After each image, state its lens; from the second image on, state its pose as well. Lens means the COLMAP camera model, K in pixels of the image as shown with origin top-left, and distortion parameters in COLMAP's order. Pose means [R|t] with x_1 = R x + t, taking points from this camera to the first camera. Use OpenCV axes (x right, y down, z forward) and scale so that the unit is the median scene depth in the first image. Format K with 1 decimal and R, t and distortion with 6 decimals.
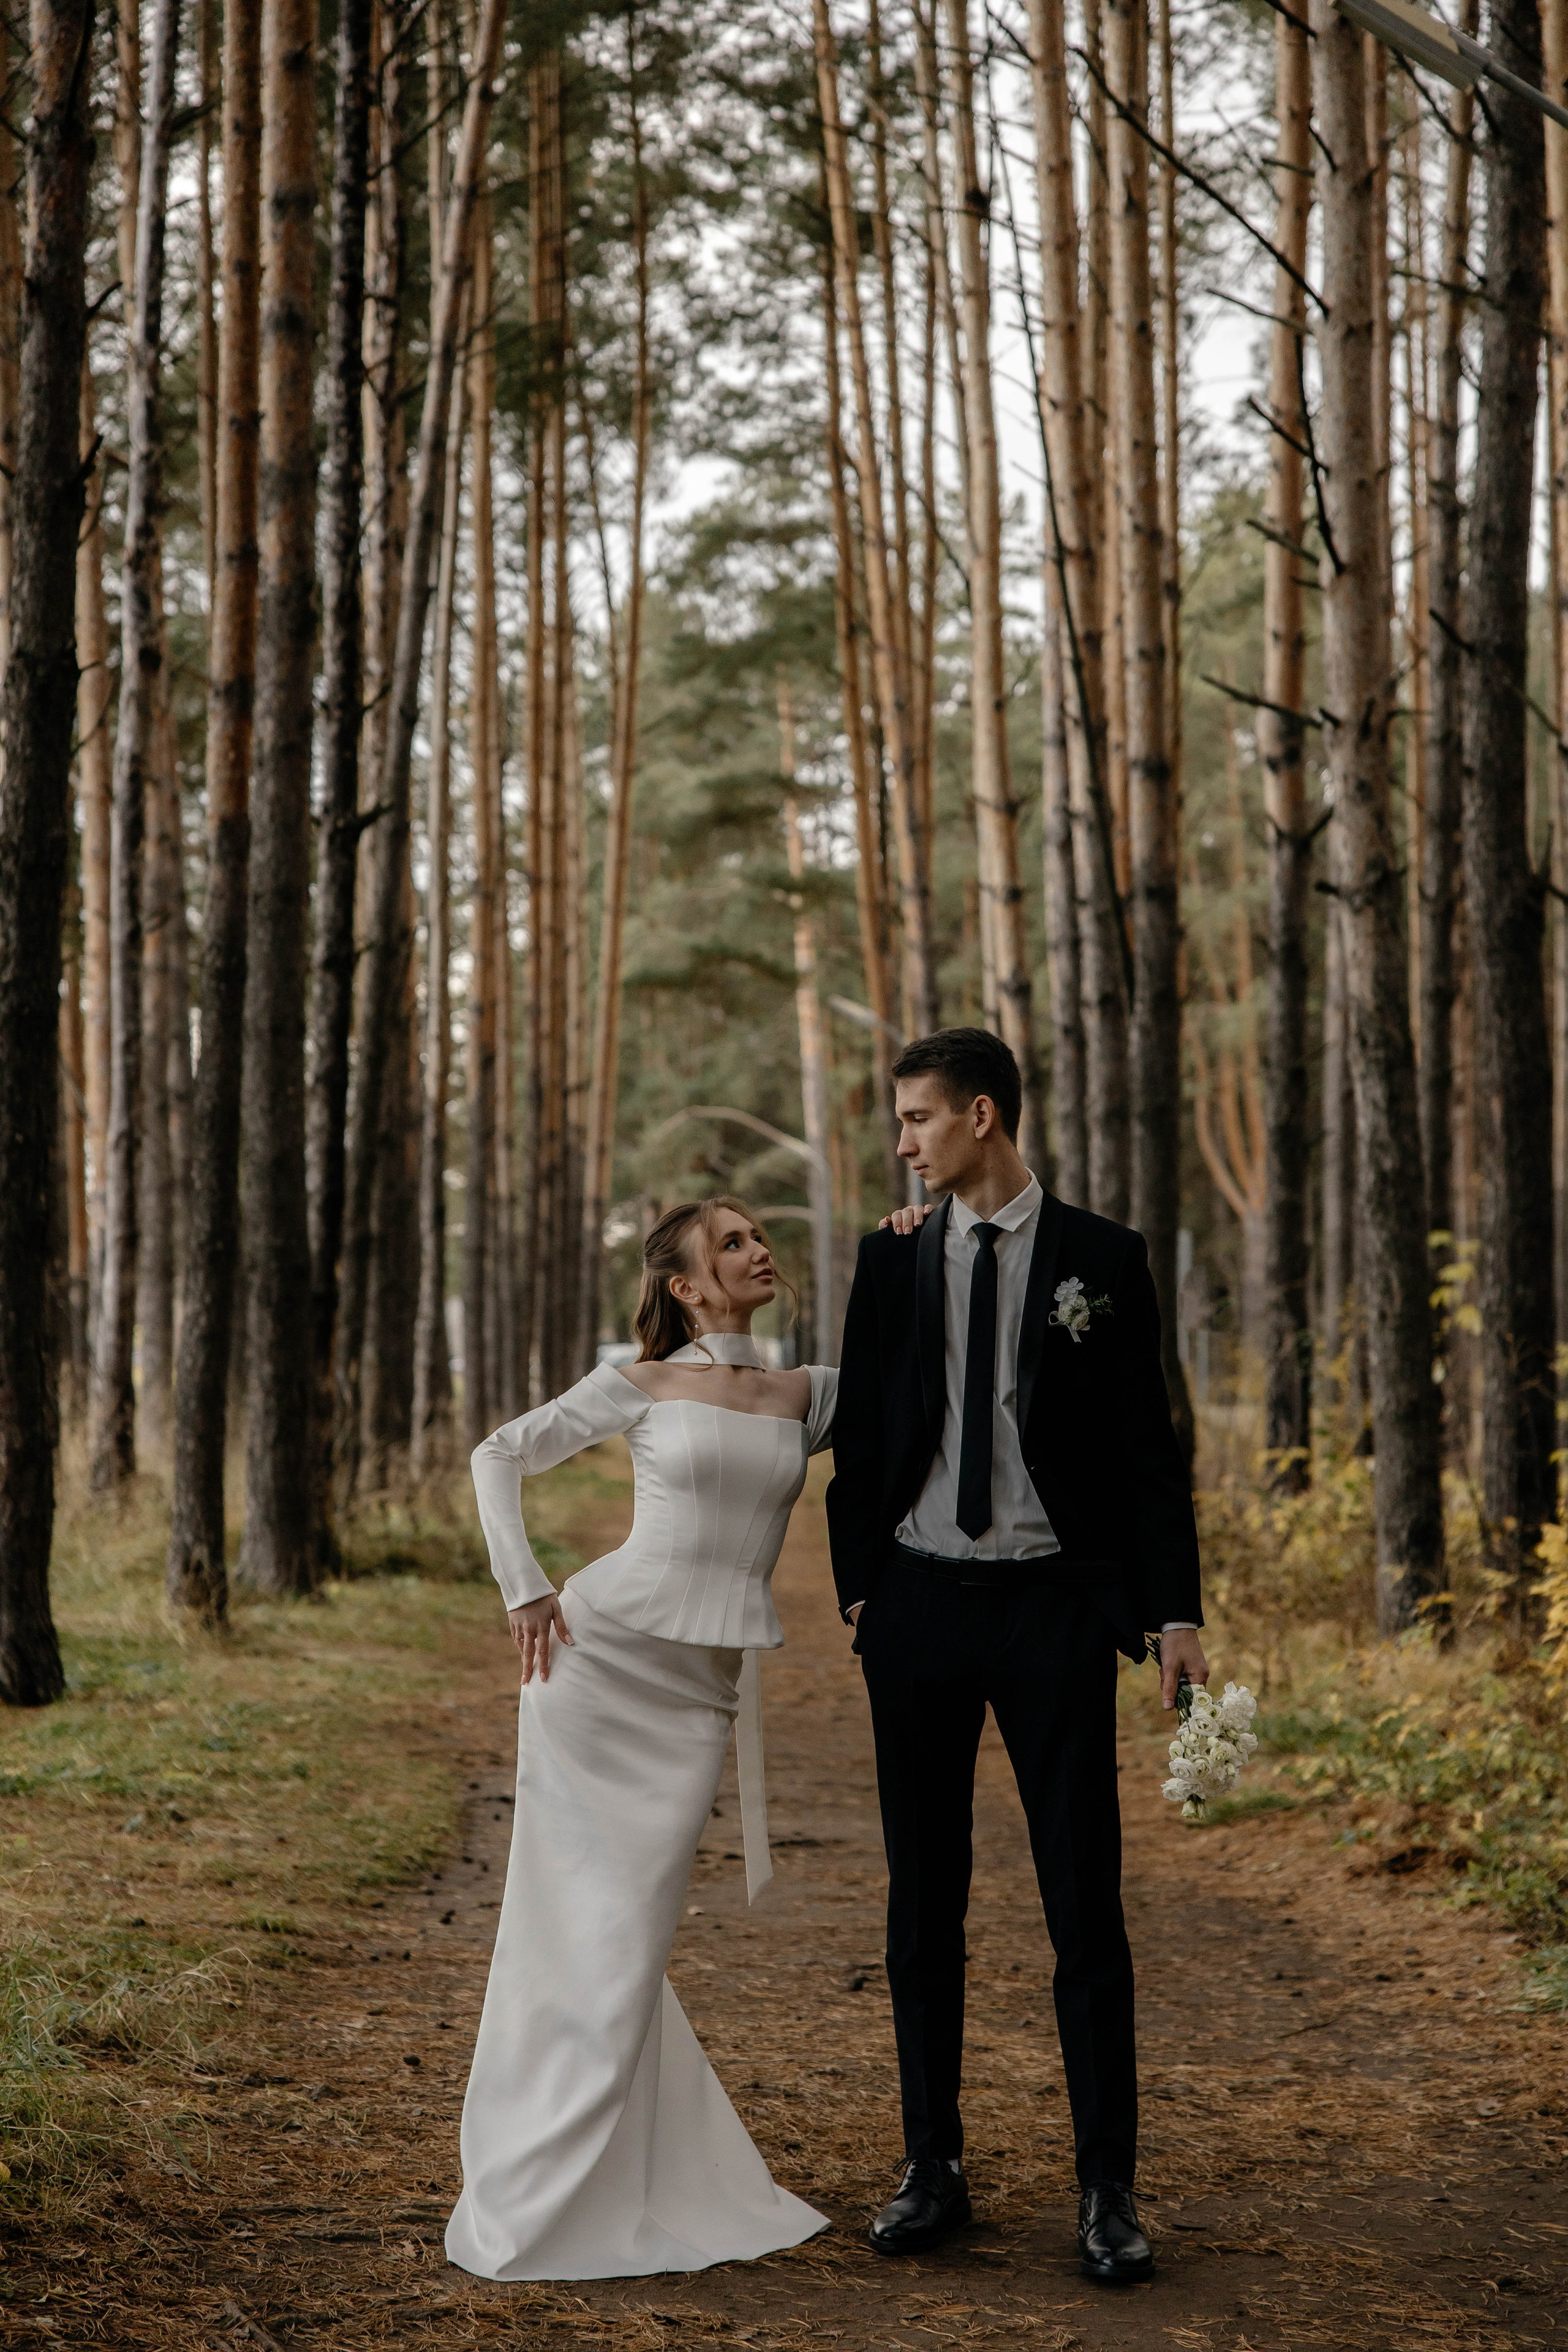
lens RADIAL K [[4217.2, 0, 777.4], [0, 4217.2, 1171.3], [0, 0, 1]] dist [0.025210, 0.005636]
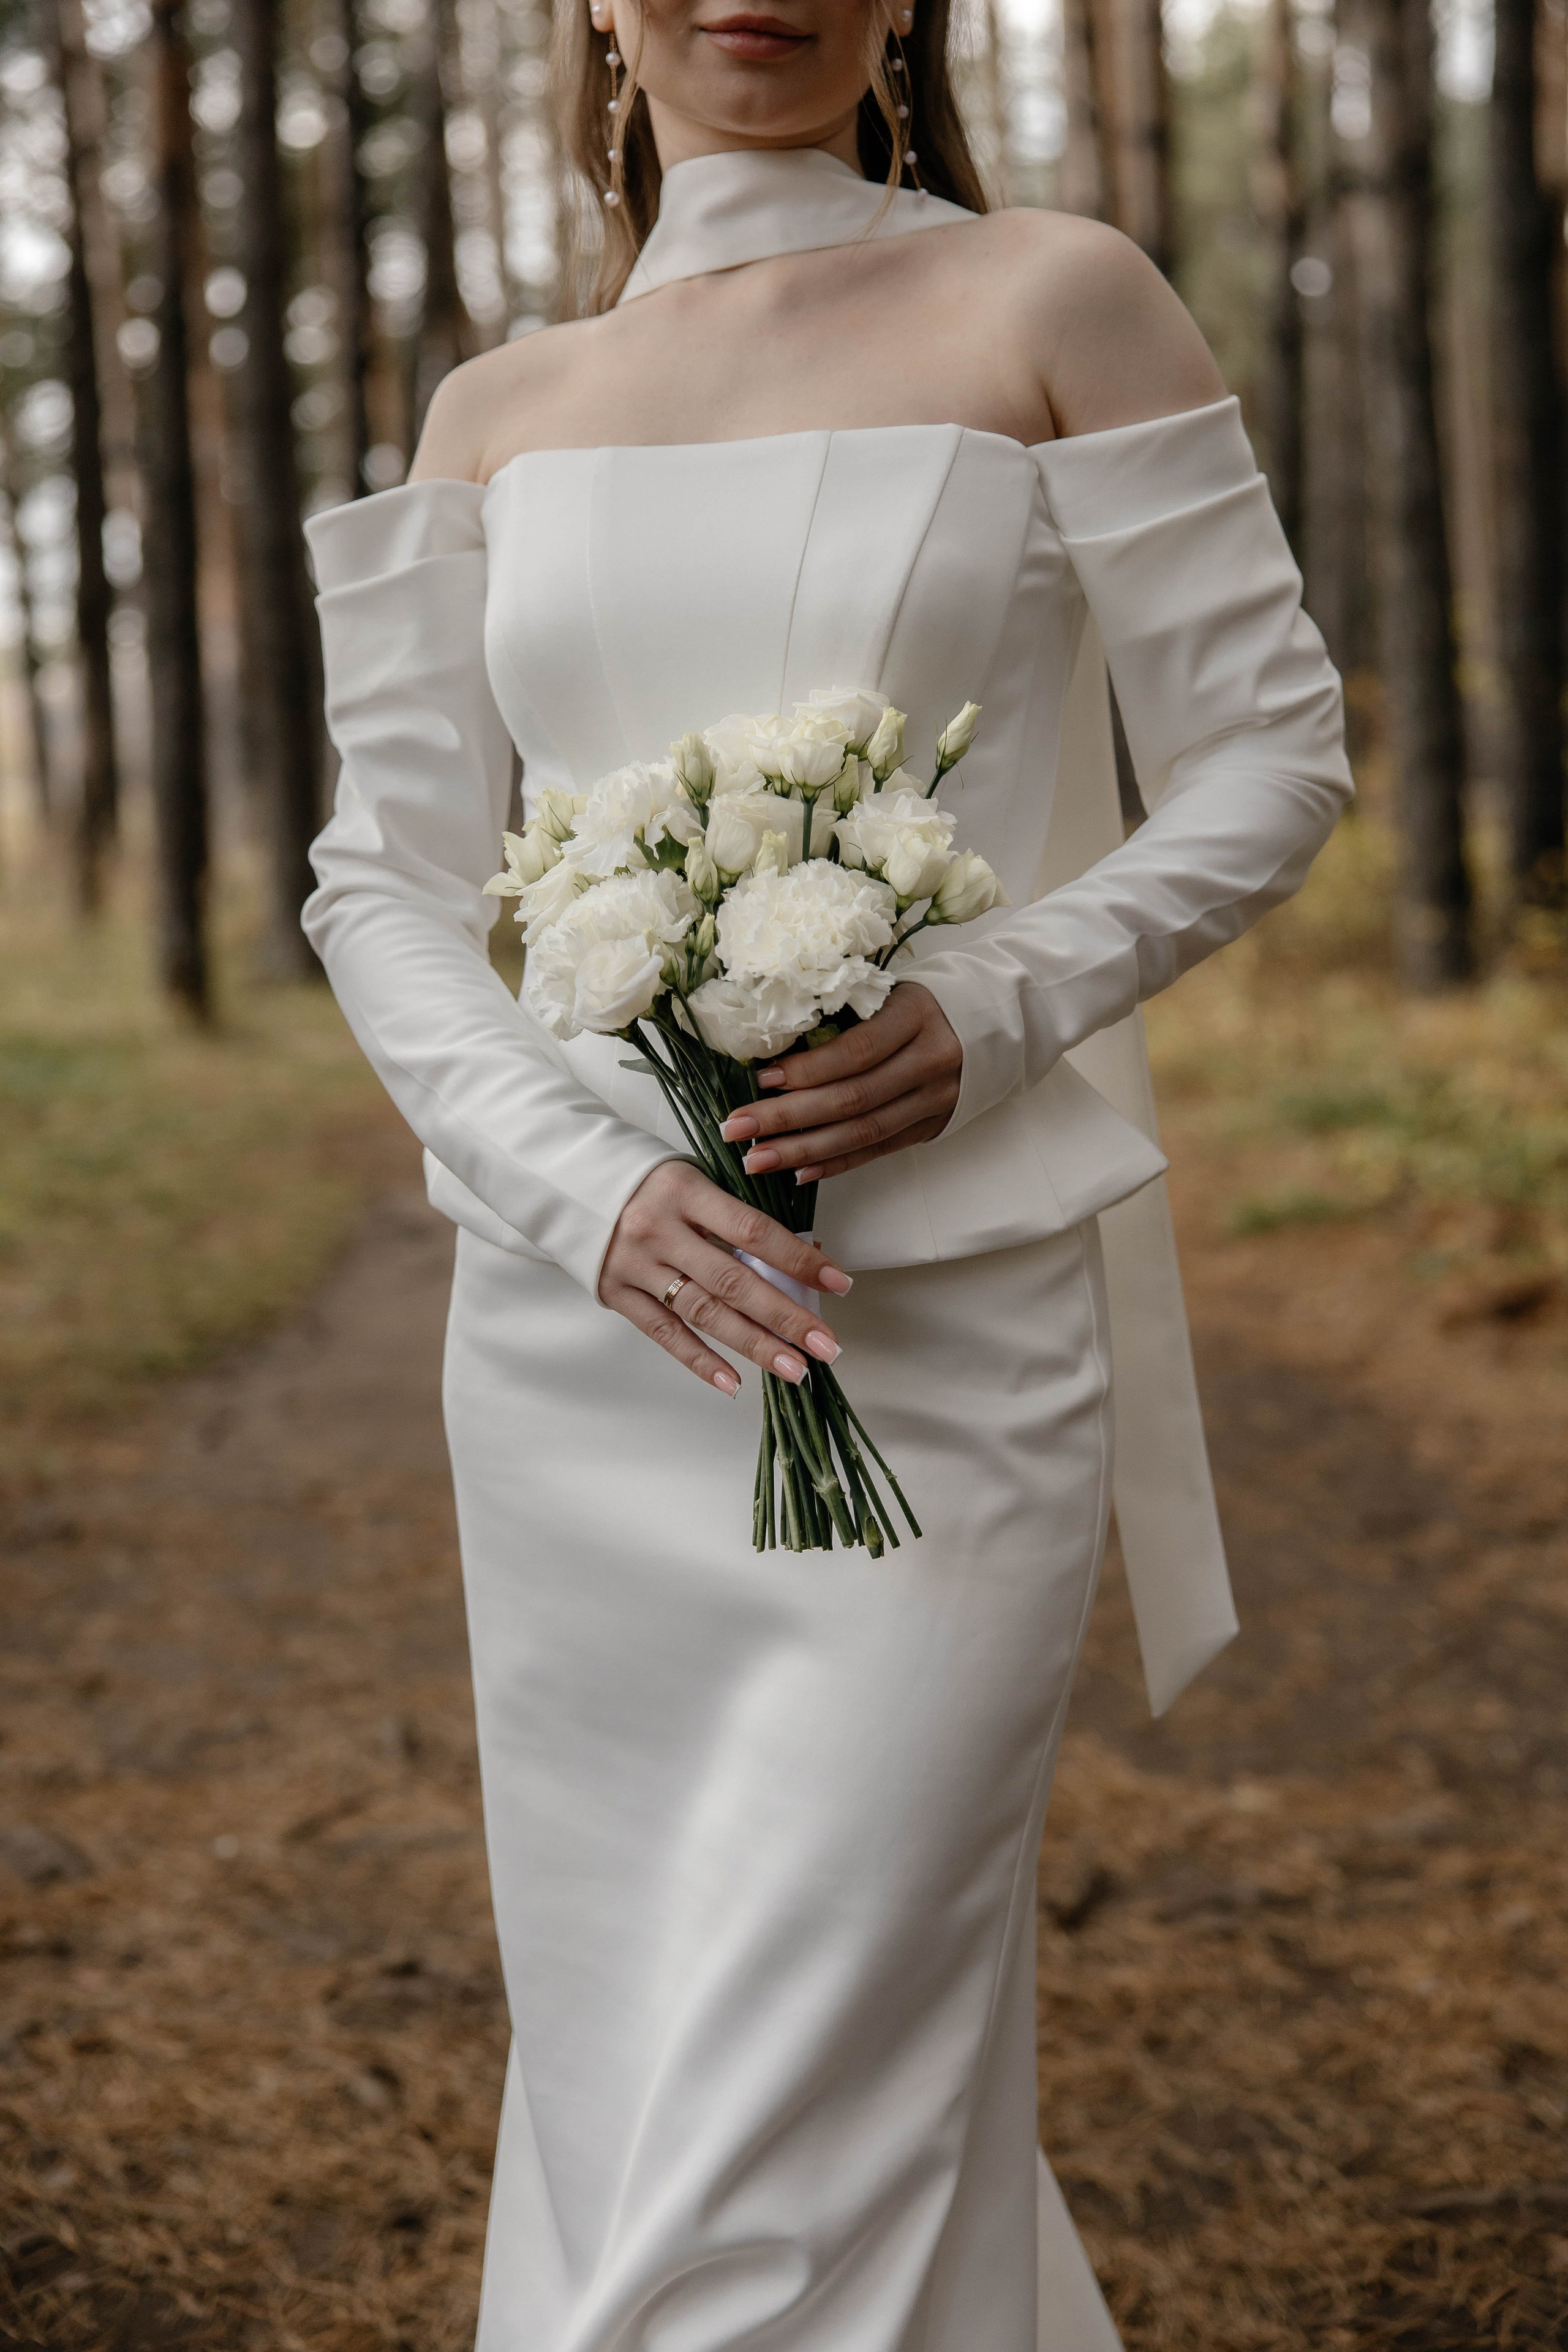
lens RADIAL K [[3280.7, 0, 783.8], [0, 3280.7, 1178.0], [0, 0, 1]] dist [0.094753, 0.009540]
pose [[0.998919, -0.035662, -0.029808, 0.023709], [0.040069, 0.985736, 0.163462, 0.026418], [0.023554, -0.164480, 0.986099, 0.271514]]
